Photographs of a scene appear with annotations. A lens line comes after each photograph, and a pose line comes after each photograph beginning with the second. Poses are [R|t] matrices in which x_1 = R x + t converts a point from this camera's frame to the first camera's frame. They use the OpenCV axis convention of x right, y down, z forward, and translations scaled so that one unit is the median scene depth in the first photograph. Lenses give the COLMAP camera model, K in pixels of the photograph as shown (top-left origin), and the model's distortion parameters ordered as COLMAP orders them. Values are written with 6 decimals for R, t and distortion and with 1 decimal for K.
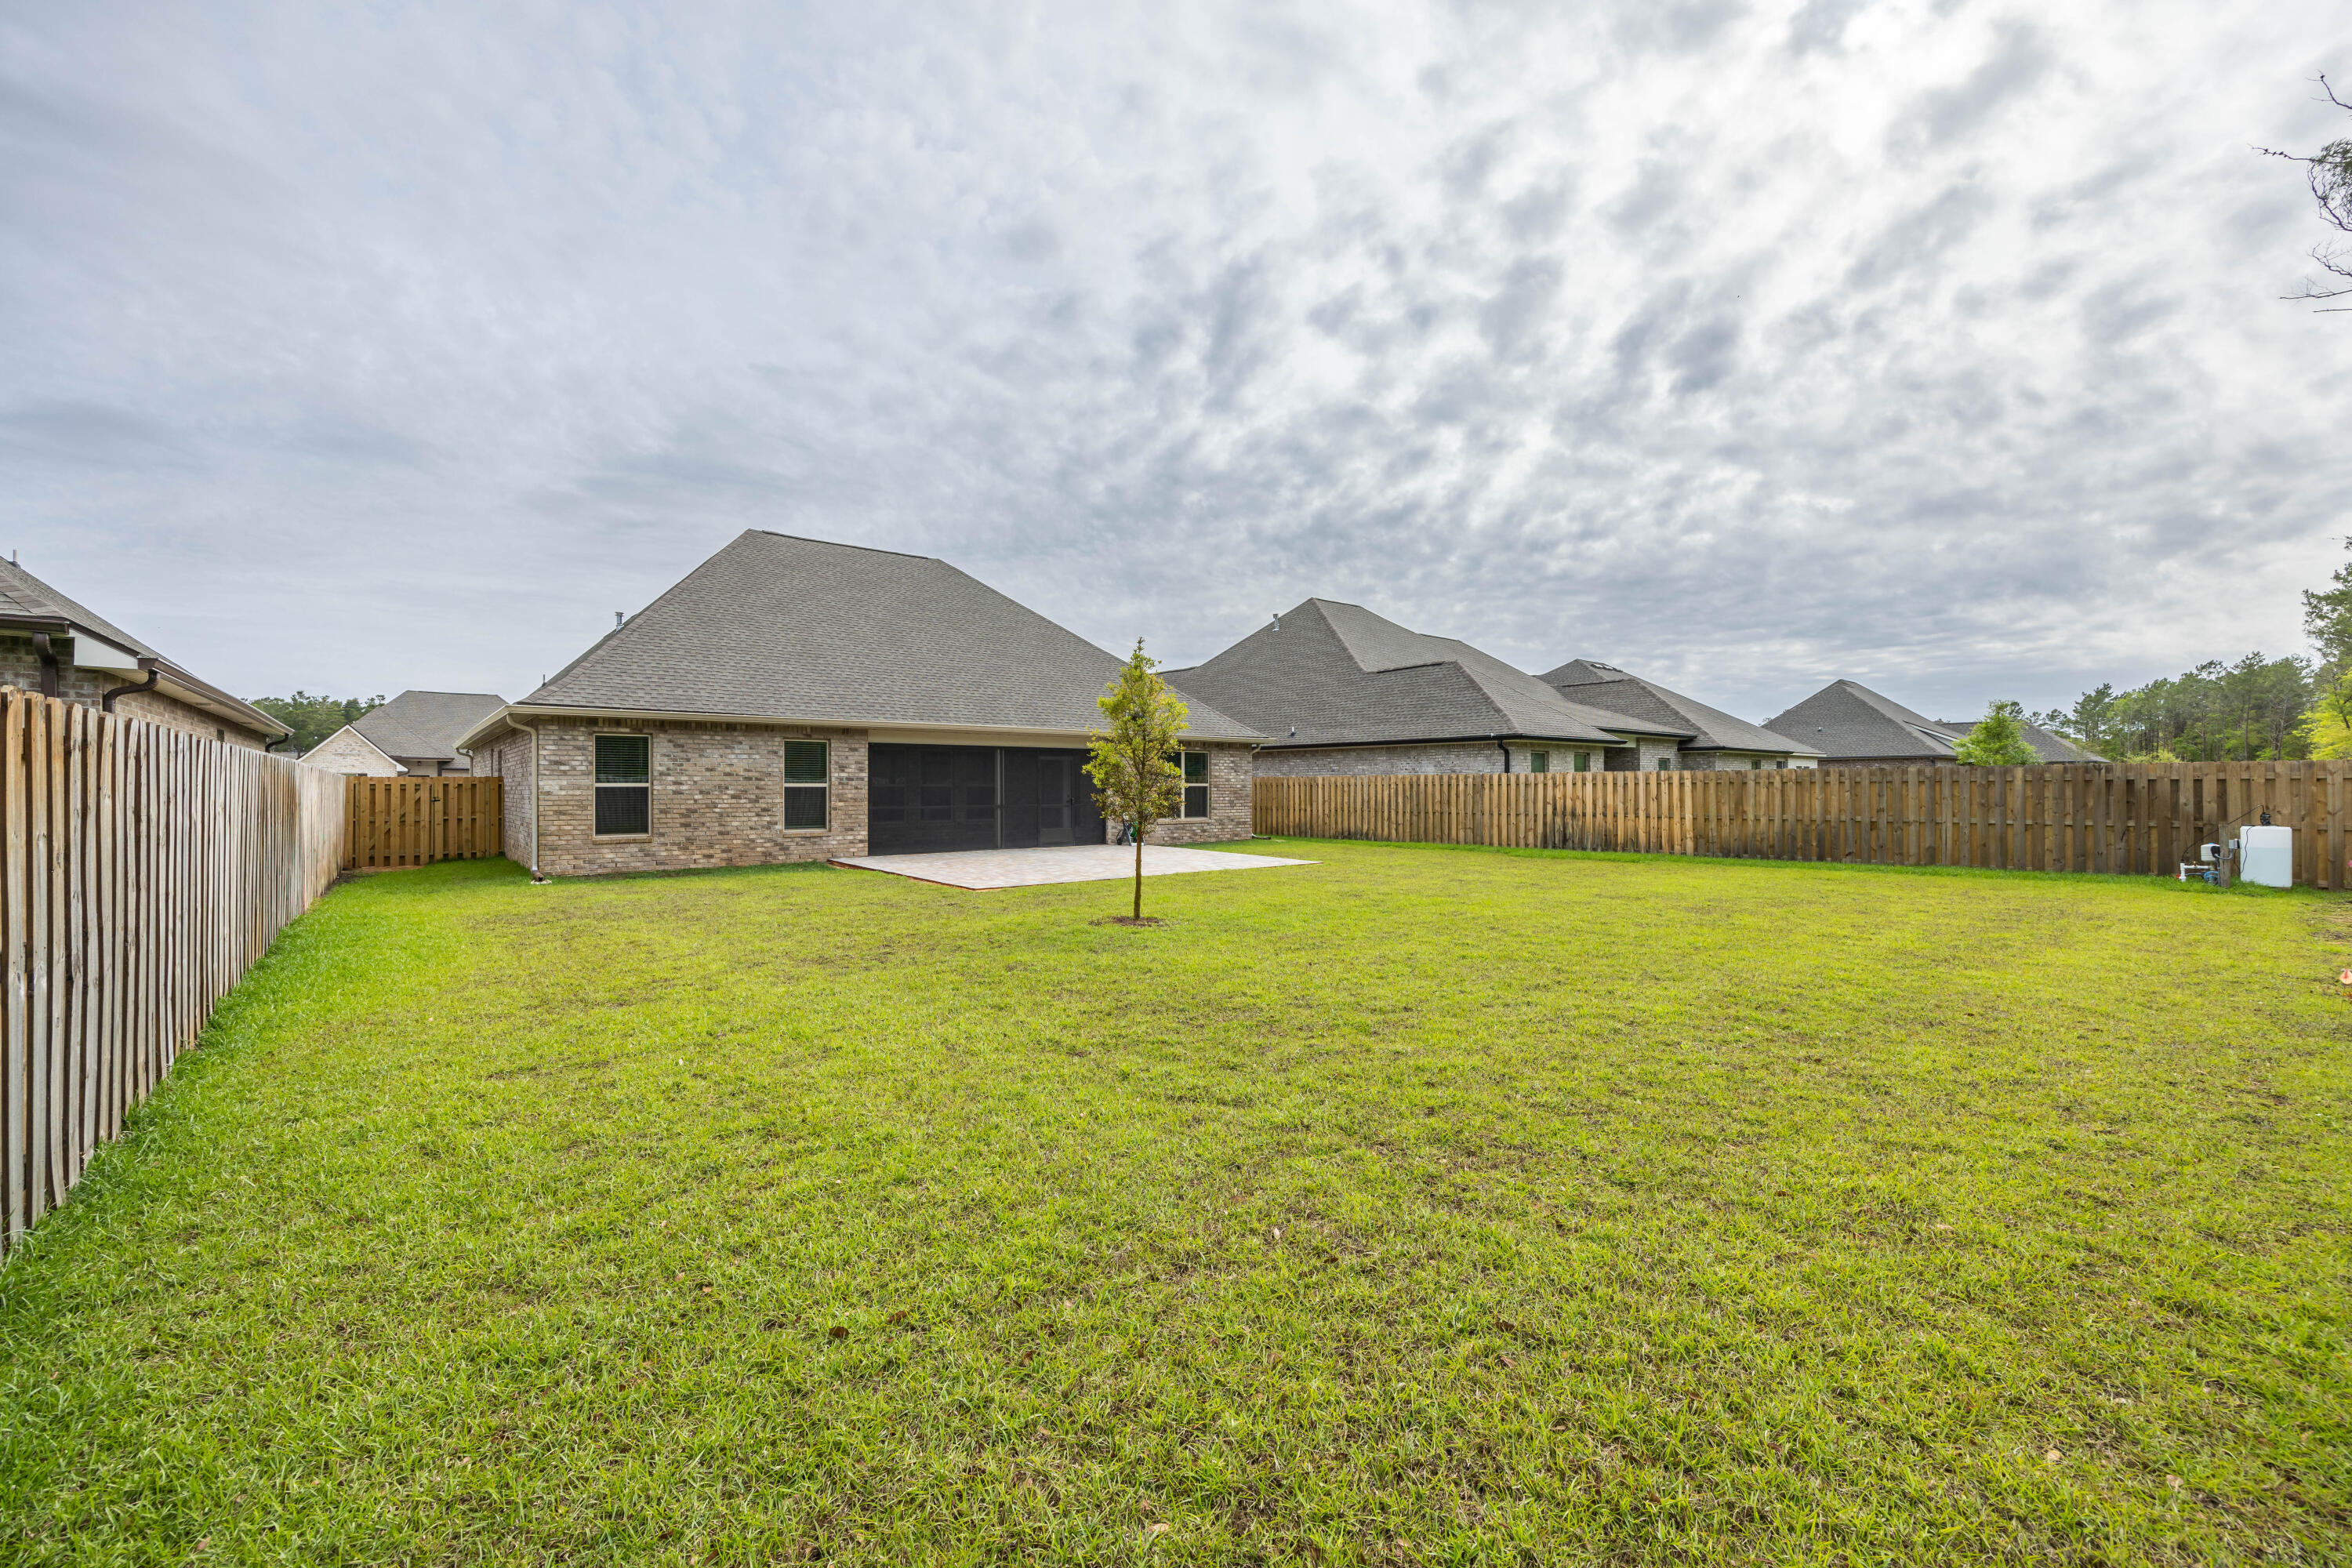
lens RADIAL K [[940.5, 0, 1200.9], [0, 940.5, 779.5], [0, 0, 1]] dist [-0.000188, -0.000514]
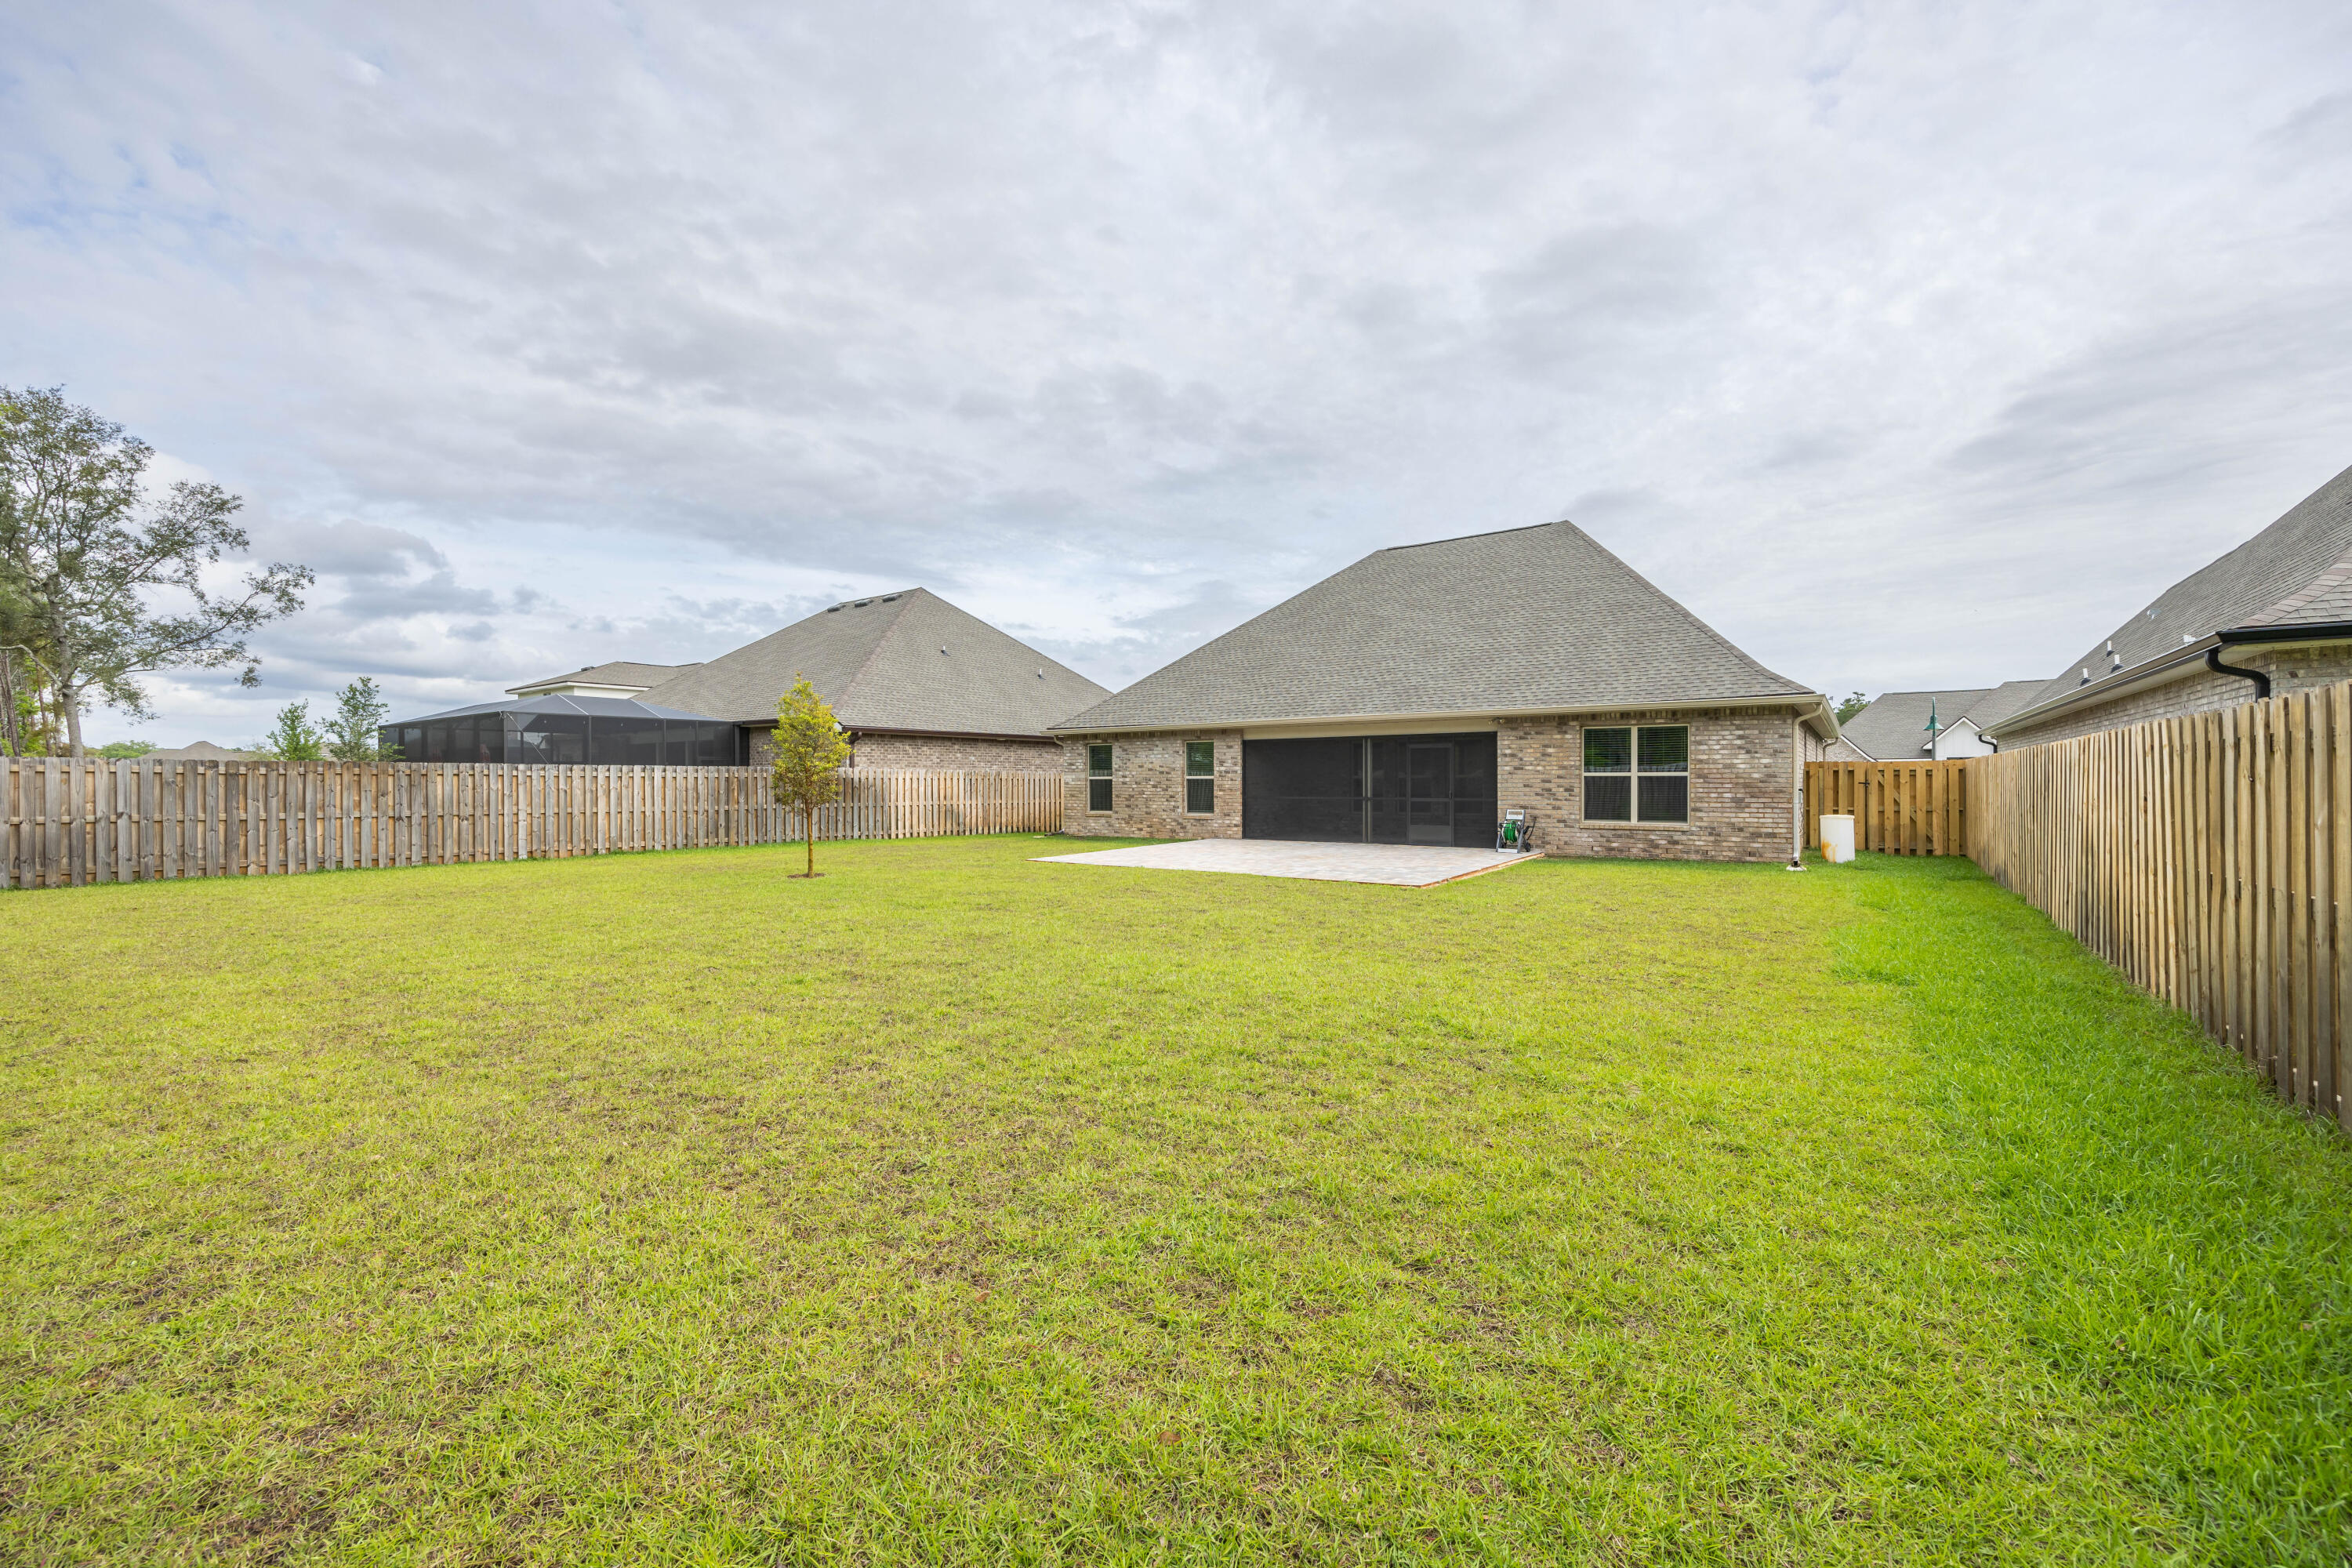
lens RADIAL K [[962.4, 0, 1173.9], [0, 962.4, 782.9], [0, 0, 1]] dist [-0.001780, -0.000101]
pose [[0.241403, 0.004031, -0.970417, 0.778696], [0.011913, 0.999904, 0.007117, 0.003629], [0.970352, -0.013278, 0.241332, 0.644766]]
